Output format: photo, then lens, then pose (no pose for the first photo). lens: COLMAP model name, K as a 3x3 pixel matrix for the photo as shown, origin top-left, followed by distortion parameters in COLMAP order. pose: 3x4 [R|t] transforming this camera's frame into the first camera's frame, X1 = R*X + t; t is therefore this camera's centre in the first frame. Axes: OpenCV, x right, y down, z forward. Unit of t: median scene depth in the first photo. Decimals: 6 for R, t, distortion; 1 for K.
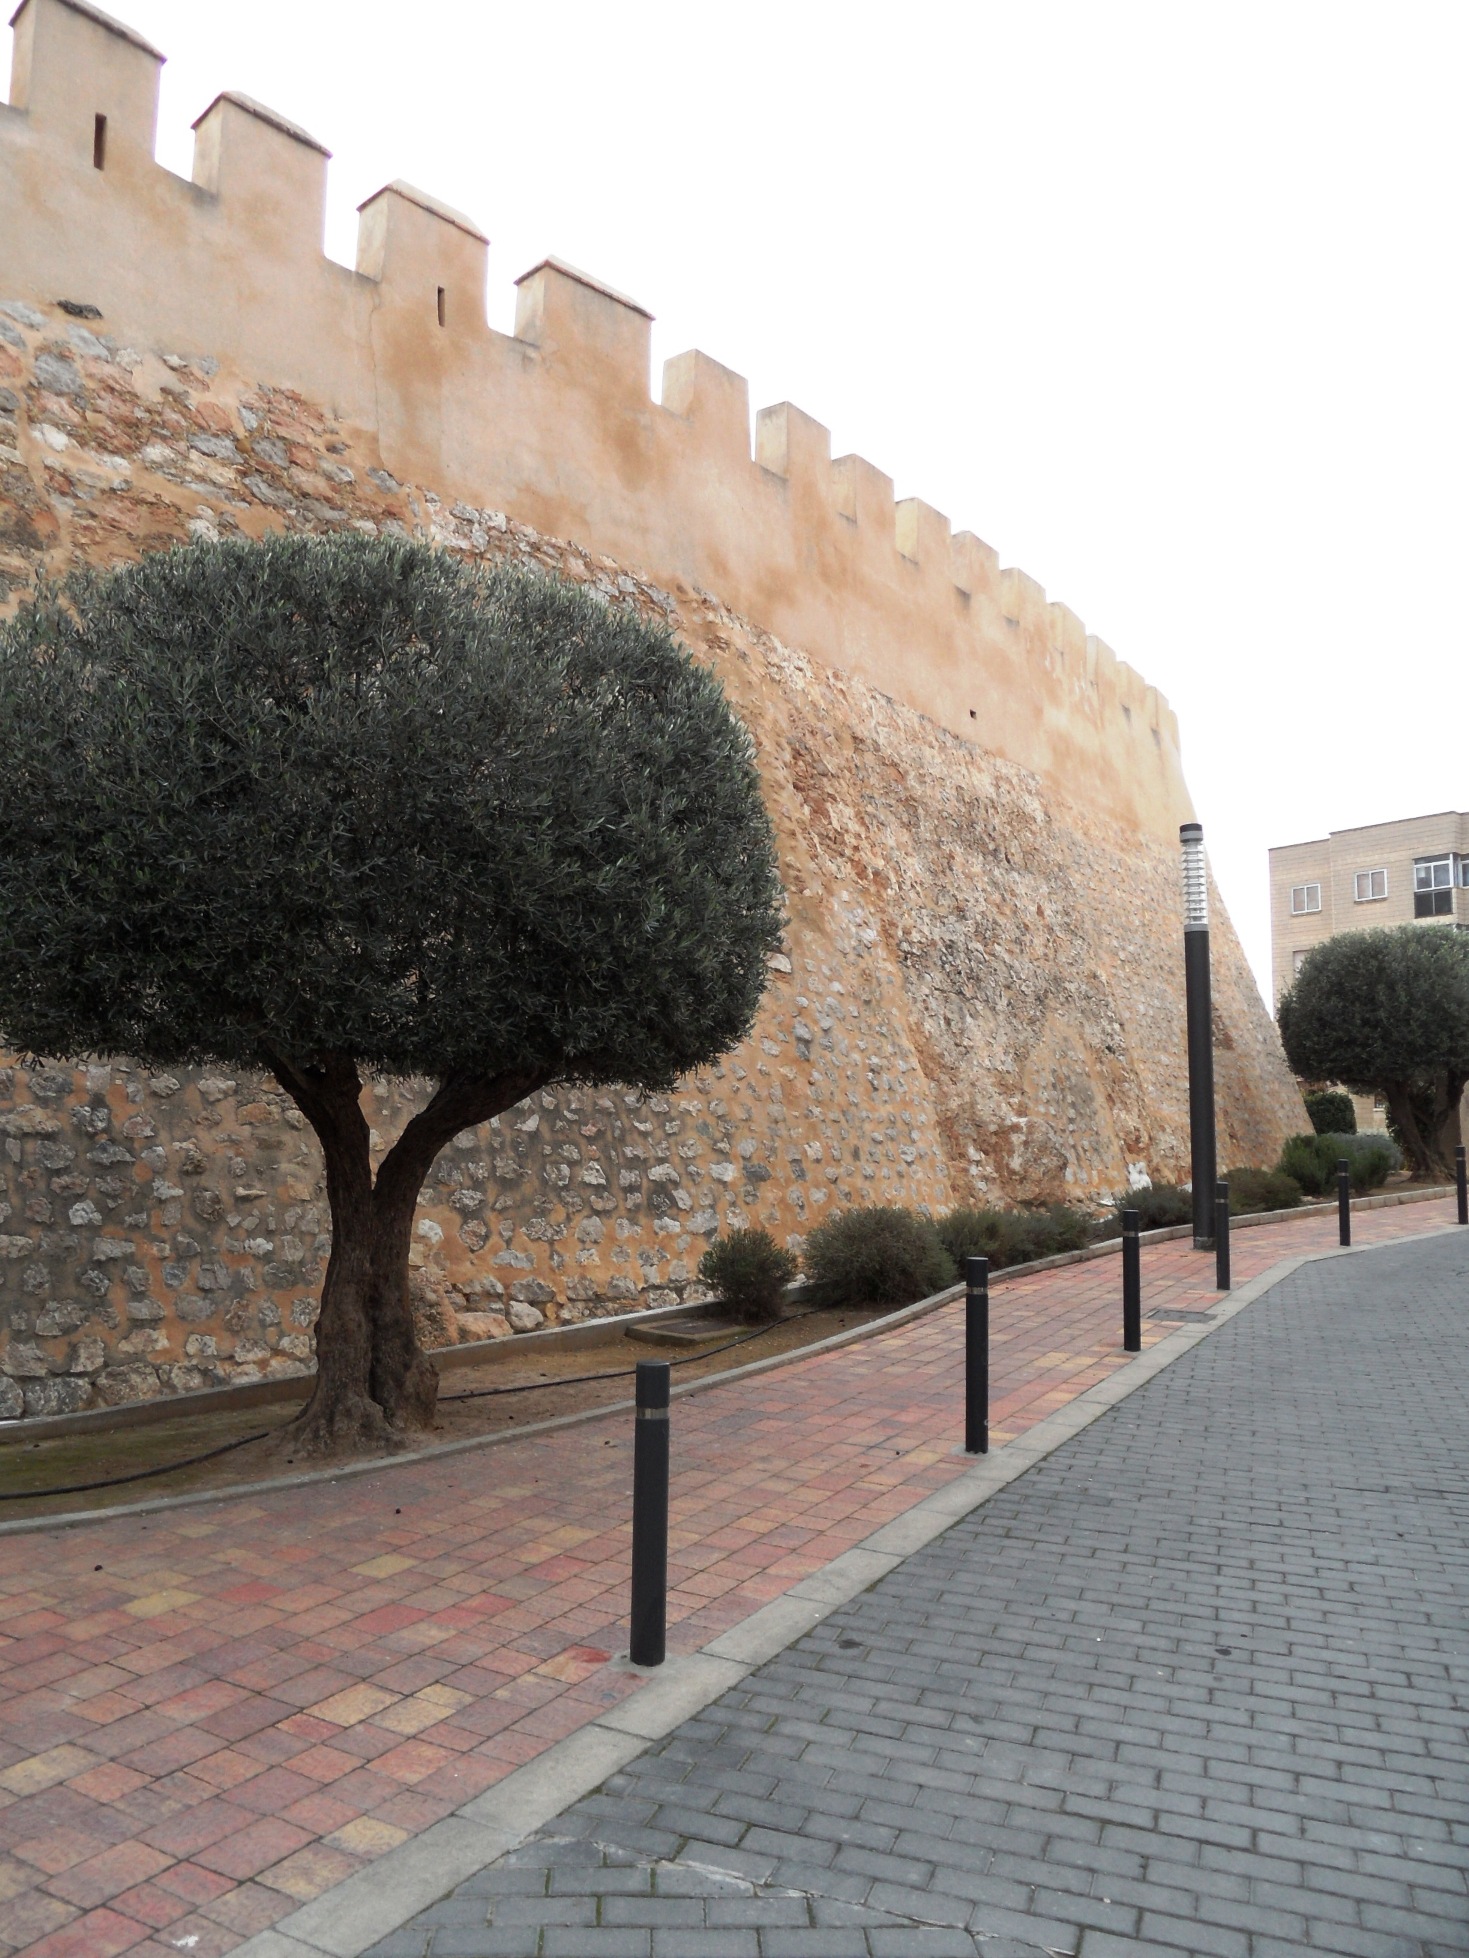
lens RADIAL K [[1460.5, 0, 734.5], [0, 1460.5, 979.0], [0, 0, 1]] dist [-0.043147, 0.027707]
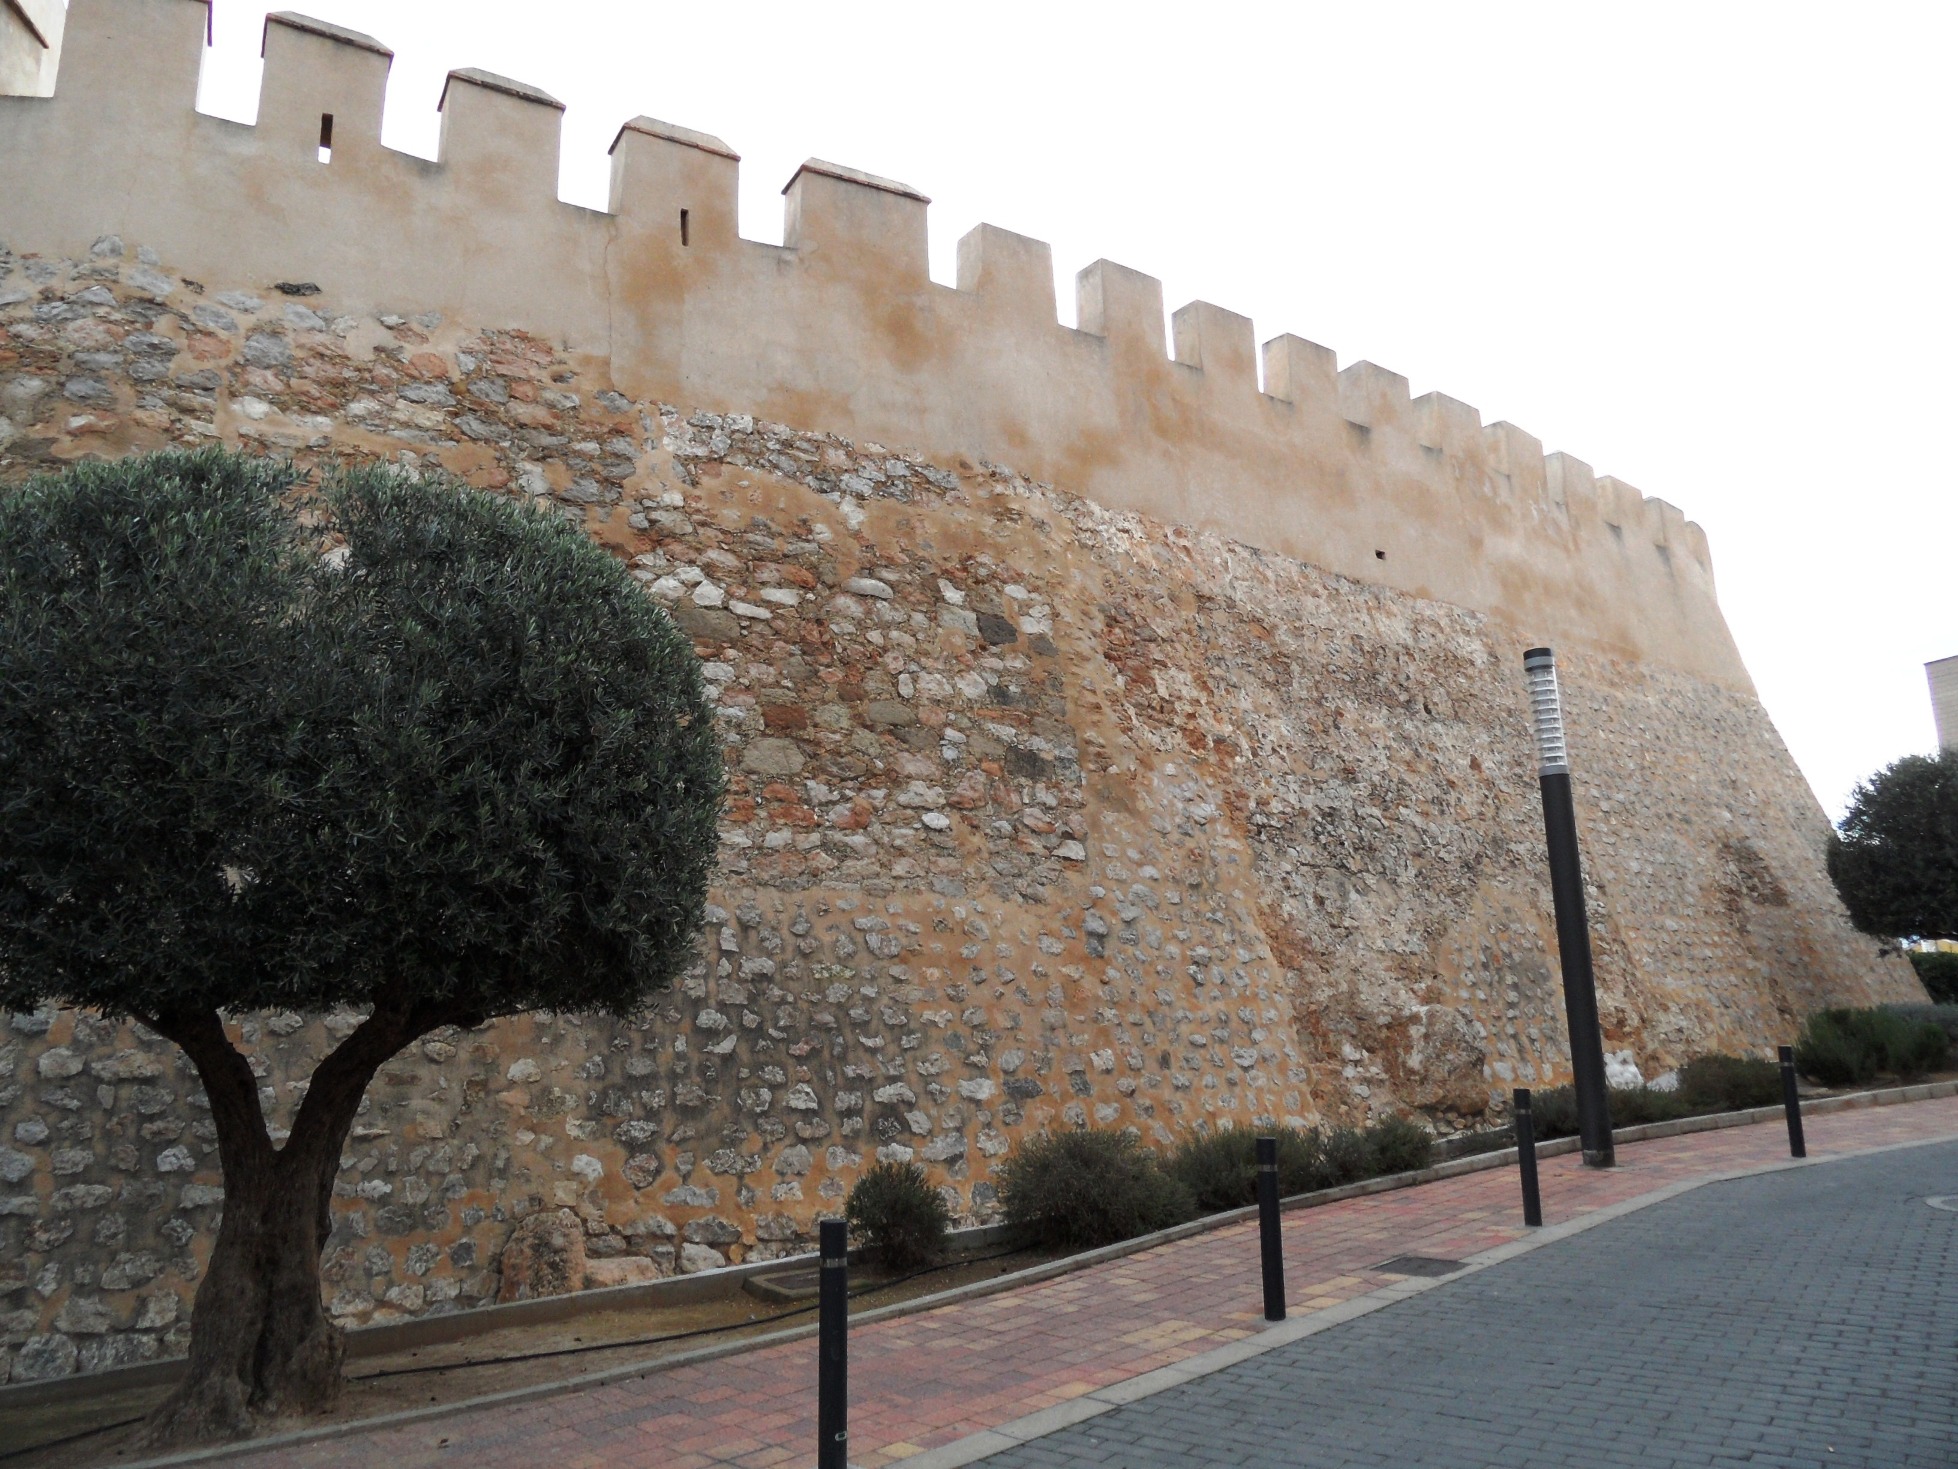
lens RADIAL K [[1460.5, 0, 981.2], [0, 1460.5, 704.6], [0, 0, 1]] dist [-0.043147, 0.027707]
pose [[0.960541, -0.094124, -0.261727, 0.254151], [0.064819, 0.990843, -0.118446, 0.003828], [0.270479, 0.096807, 0.957846, 0.117813]]
